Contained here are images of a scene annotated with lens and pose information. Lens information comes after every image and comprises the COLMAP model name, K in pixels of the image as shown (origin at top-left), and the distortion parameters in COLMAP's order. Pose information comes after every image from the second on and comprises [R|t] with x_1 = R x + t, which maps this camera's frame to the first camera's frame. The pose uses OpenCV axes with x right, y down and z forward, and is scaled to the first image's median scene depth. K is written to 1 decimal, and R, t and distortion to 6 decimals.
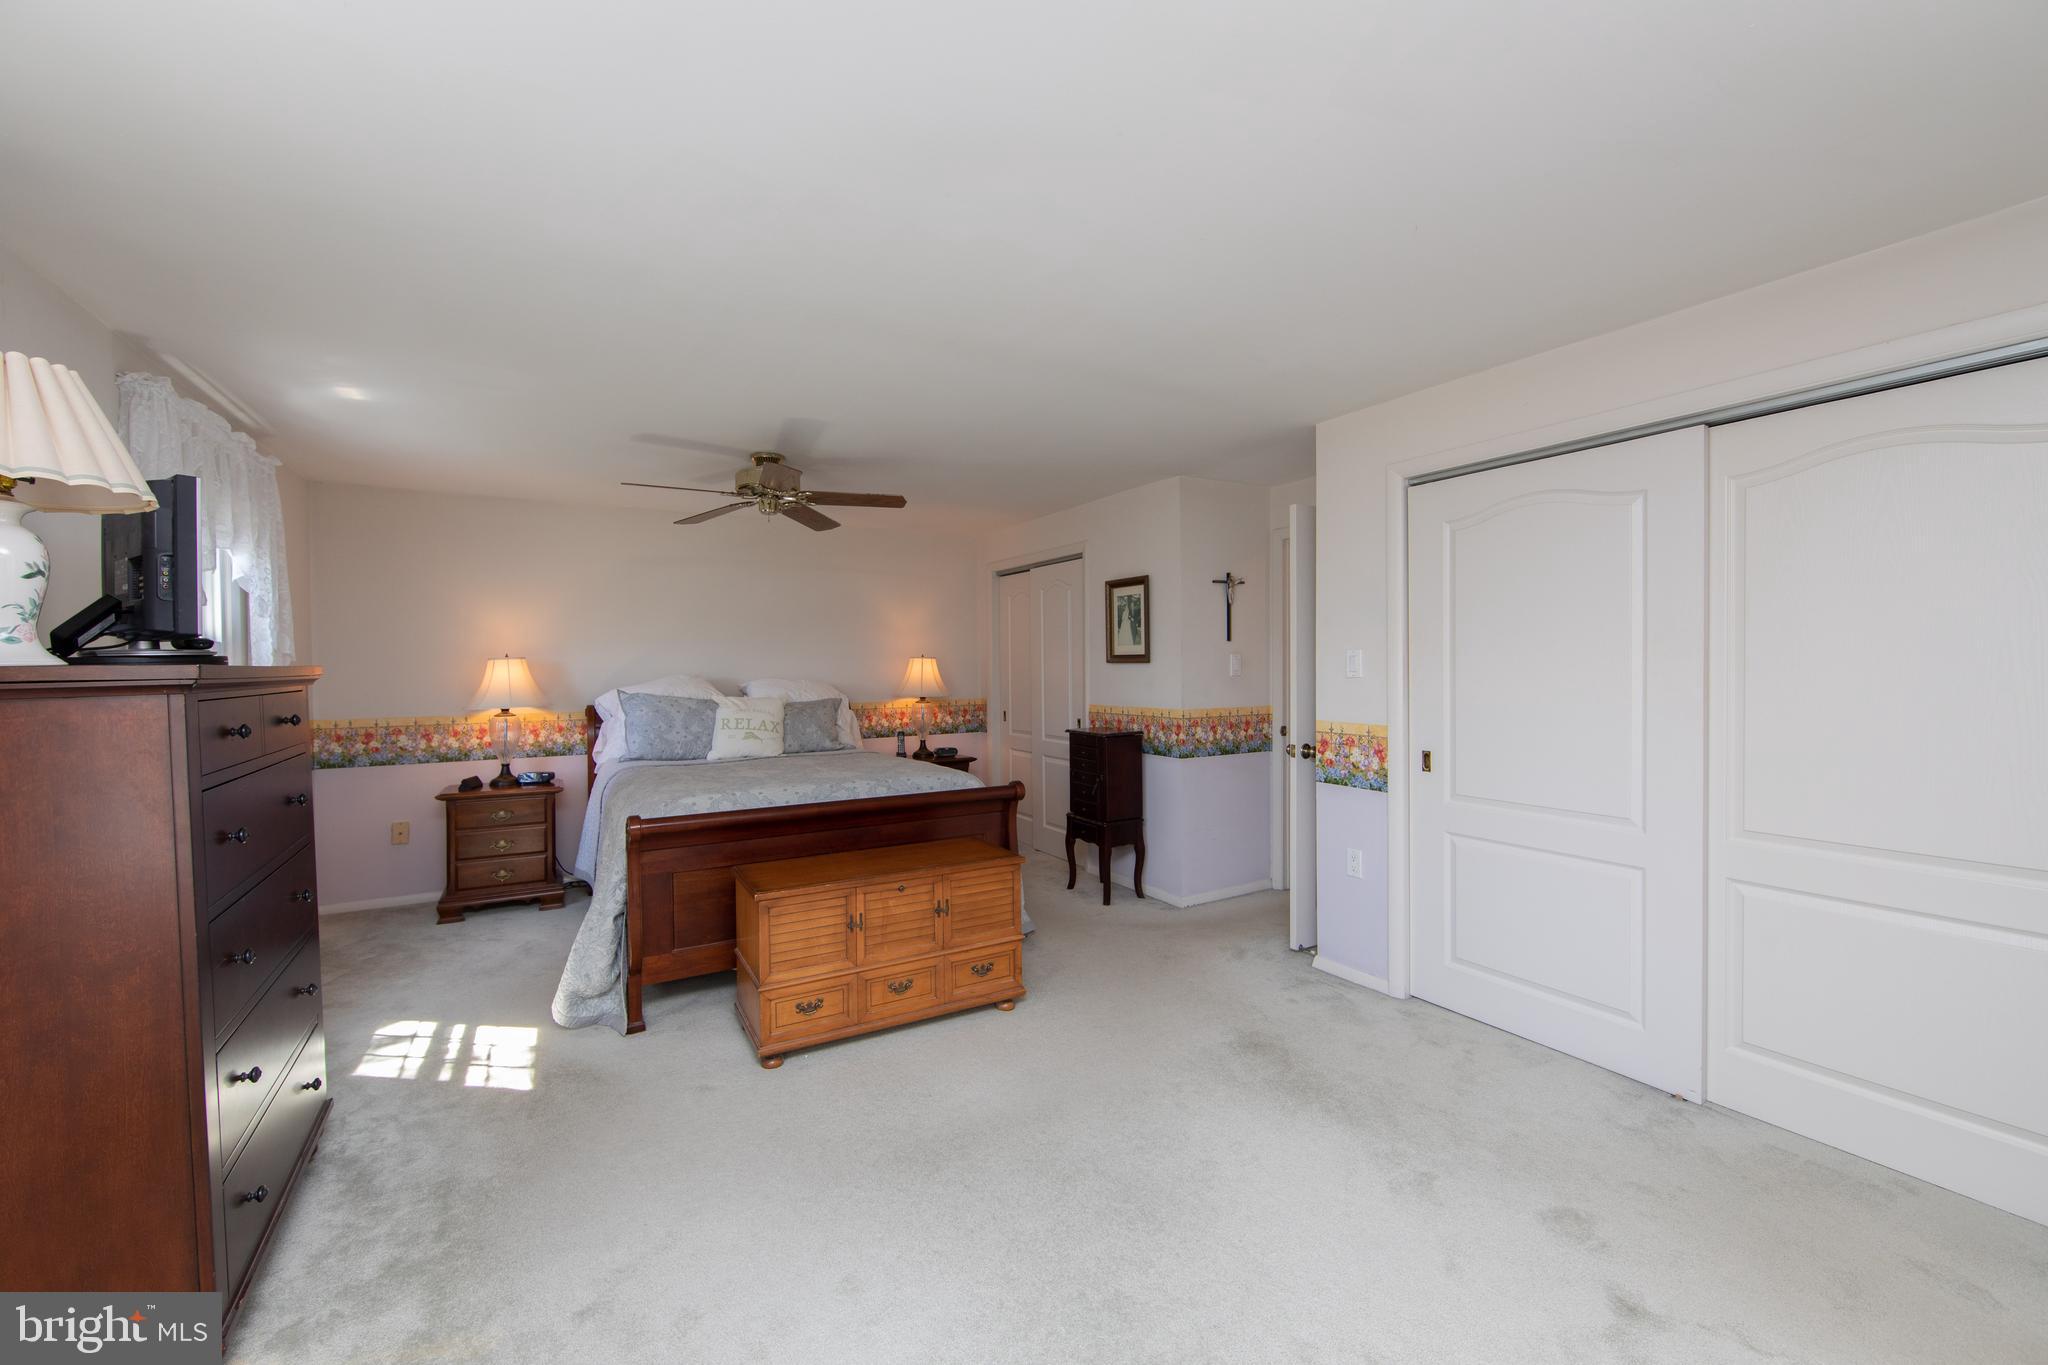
lens RADIAL K [[801.6, 0, 1017.2], [0, 801.6, 682.2], [0, 0, 1]] dist [-0.002131, 0.000007]
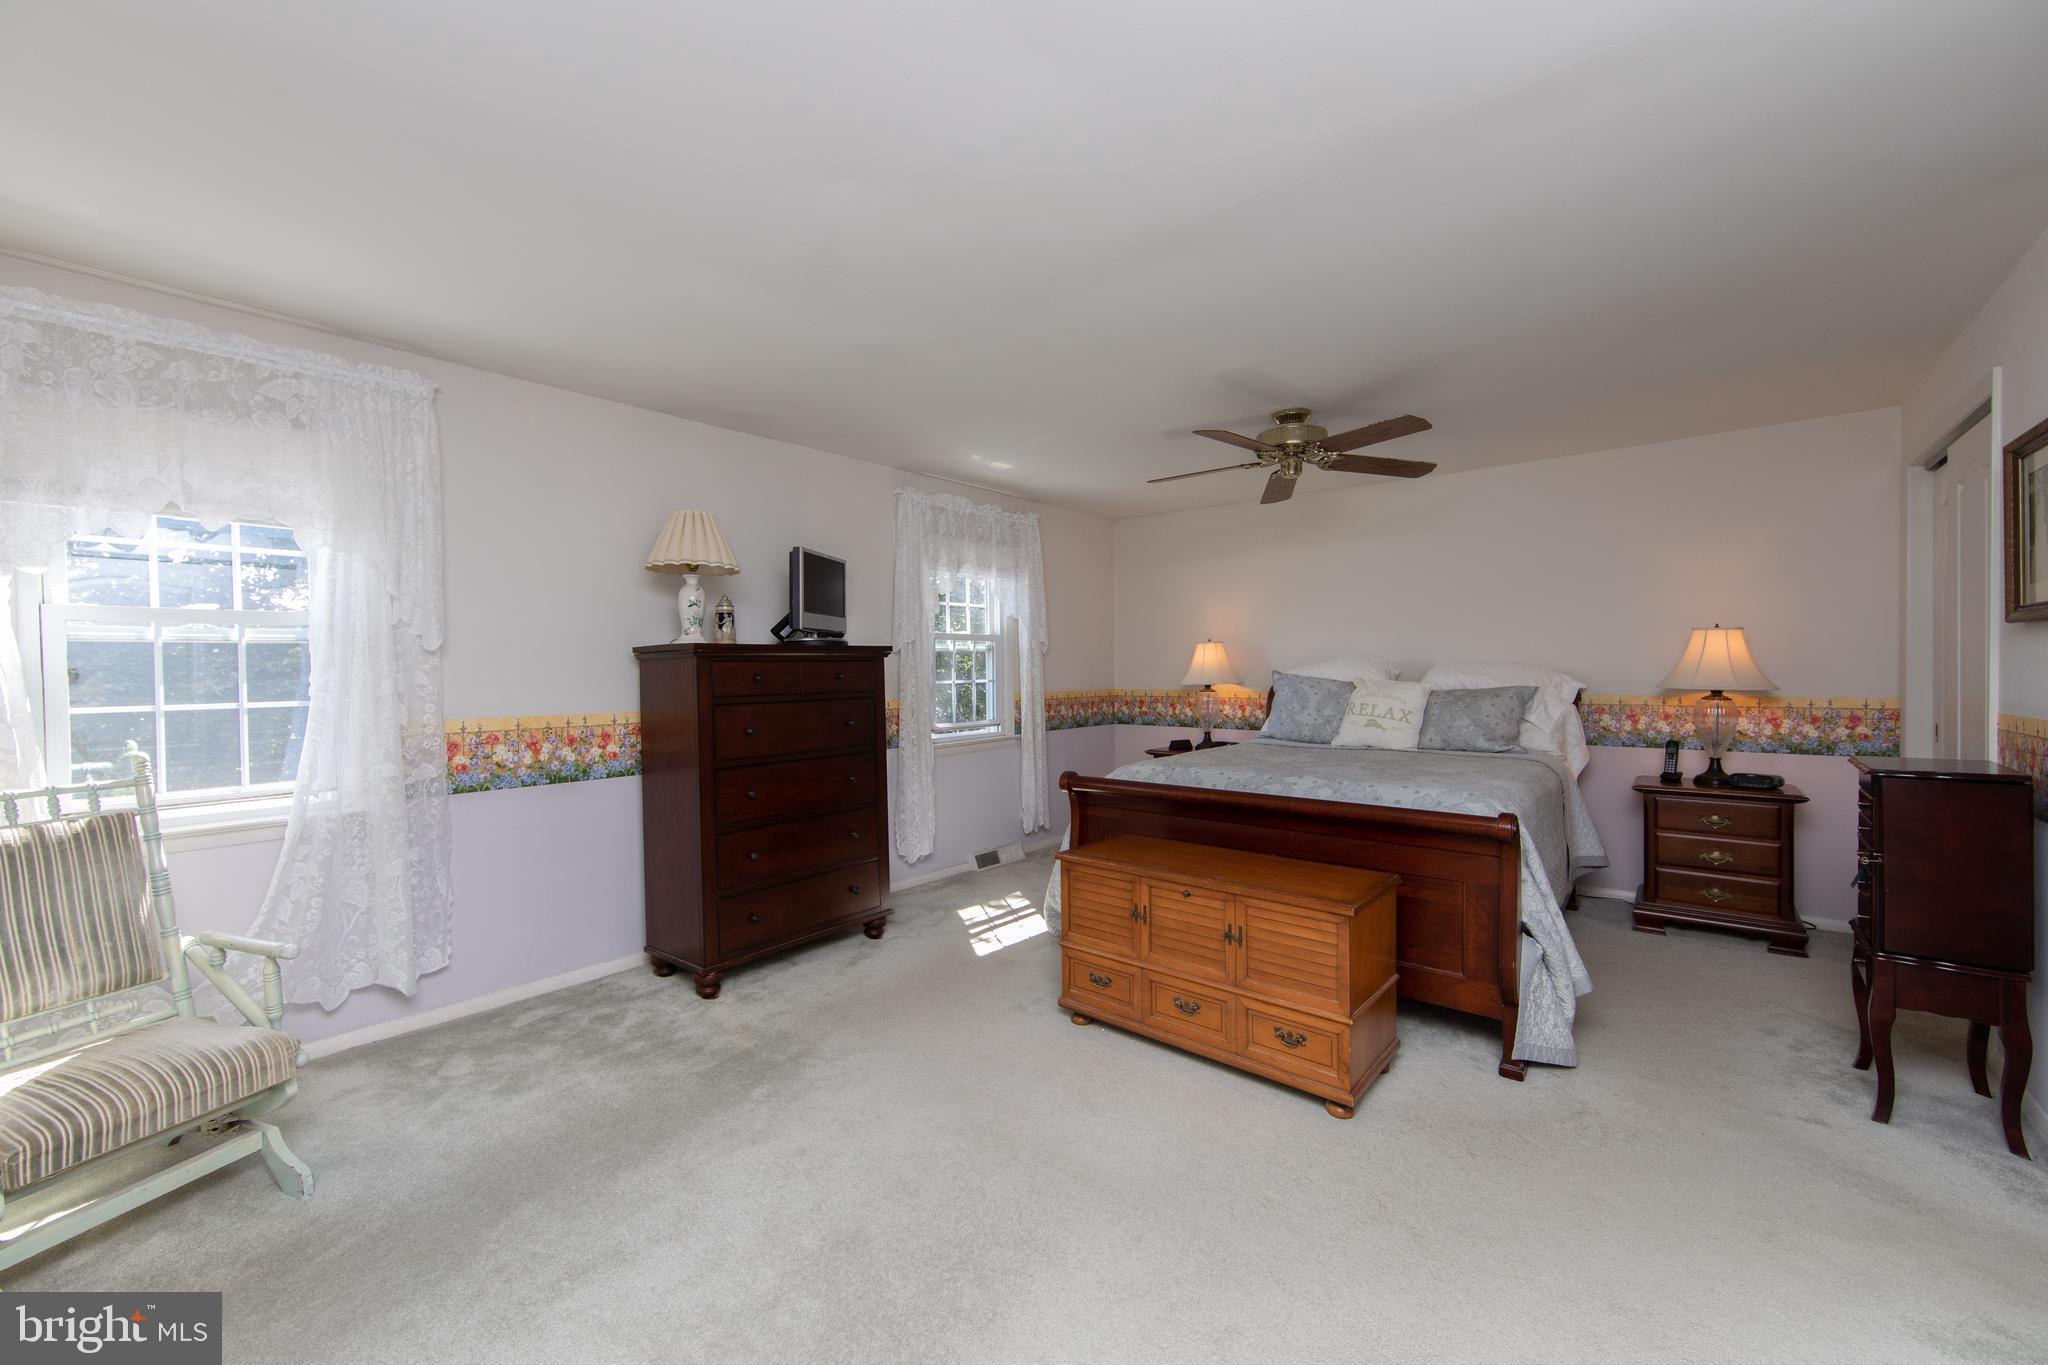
lens RADIAL K [[801.6, 0, 1028.0], [0, 801.6, 674.3], [0, 0, 1]] dist [-0.002131, 0.000007]
pose [[0.348331, 0.014726, -0.937256, 0.574796], [-0.015081, 0.999835, 0.010104, 0.012892], [0.937250, 0.010615, 0.348496, 0.506604]]
